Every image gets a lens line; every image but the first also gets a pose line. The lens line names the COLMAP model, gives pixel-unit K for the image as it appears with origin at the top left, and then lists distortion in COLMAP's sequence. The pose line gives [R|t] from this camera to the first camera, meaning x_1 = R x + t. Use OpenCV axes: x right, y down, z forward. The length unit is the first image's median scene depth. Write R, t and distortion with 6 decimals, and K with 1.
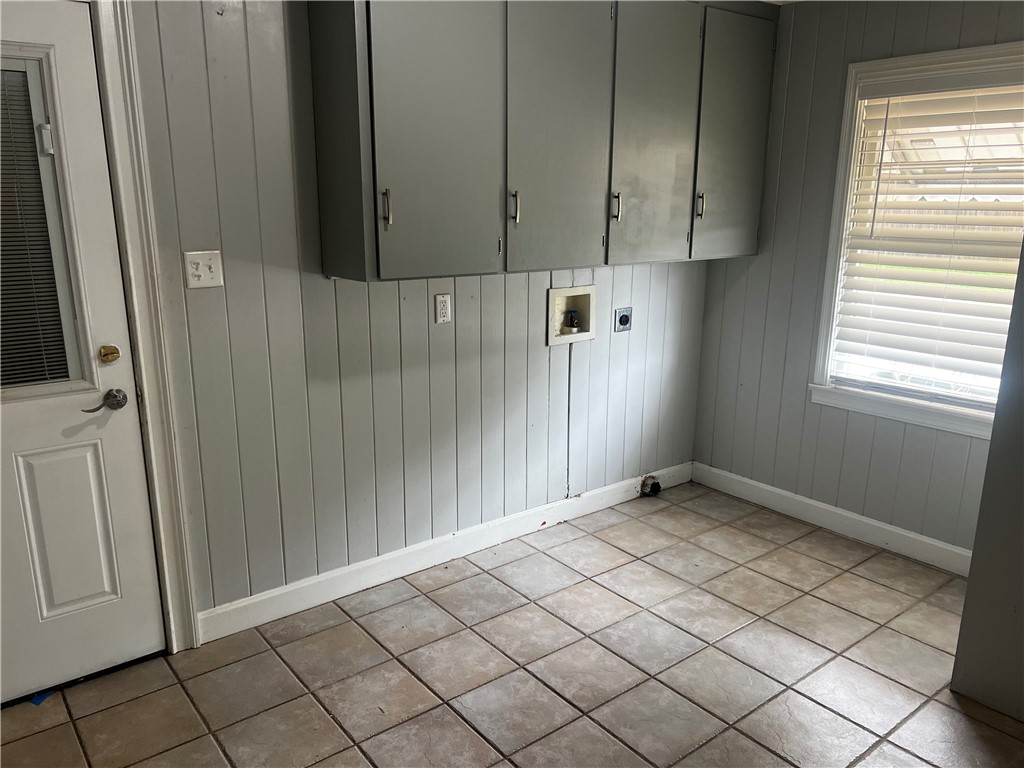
lens RADIAL K [[767.3, 0, 513.3], [0, 767.3, 386.8], [0, 0, 1]] dist [0.002341, 0.000042]
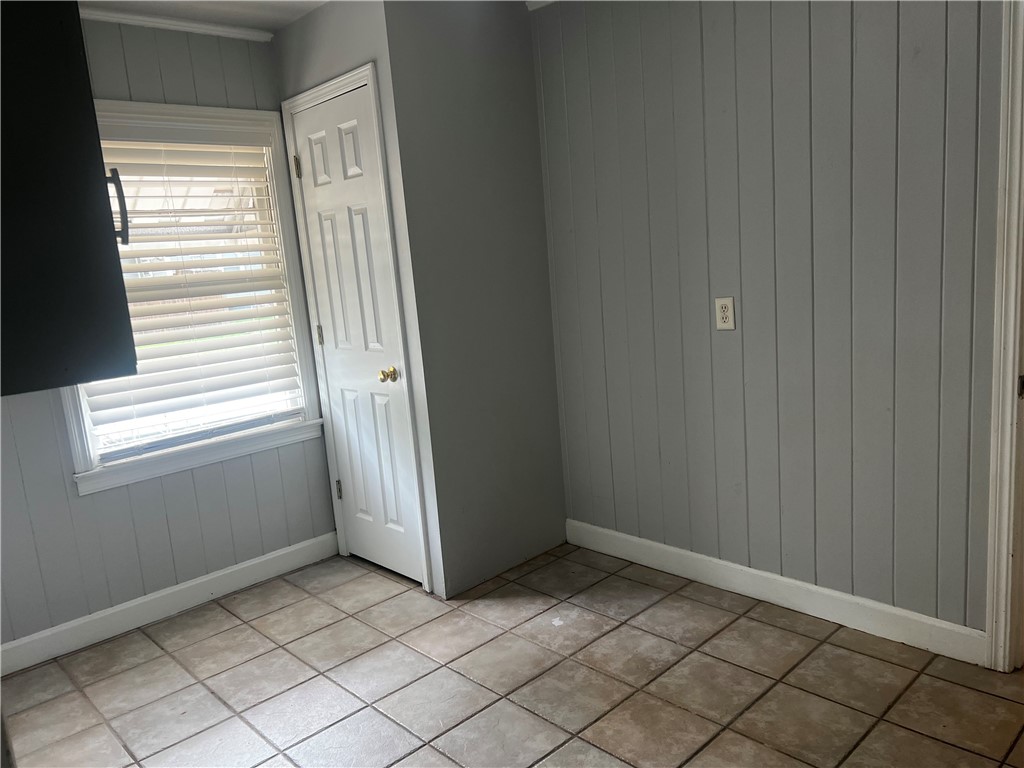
lens RADIAL K [[767.3, 0, 514.7], [0, 767.3, 385.9], [0, 0, 1]] dist [0.002341, 0.000042]
pose [[-0.088982, -0.168287, 0.981714, -0.478260], [0.311286, 0.931554, 0.187903, -0.108967], [-0.946141, 0.322314, -0.030506, 0.603850]]
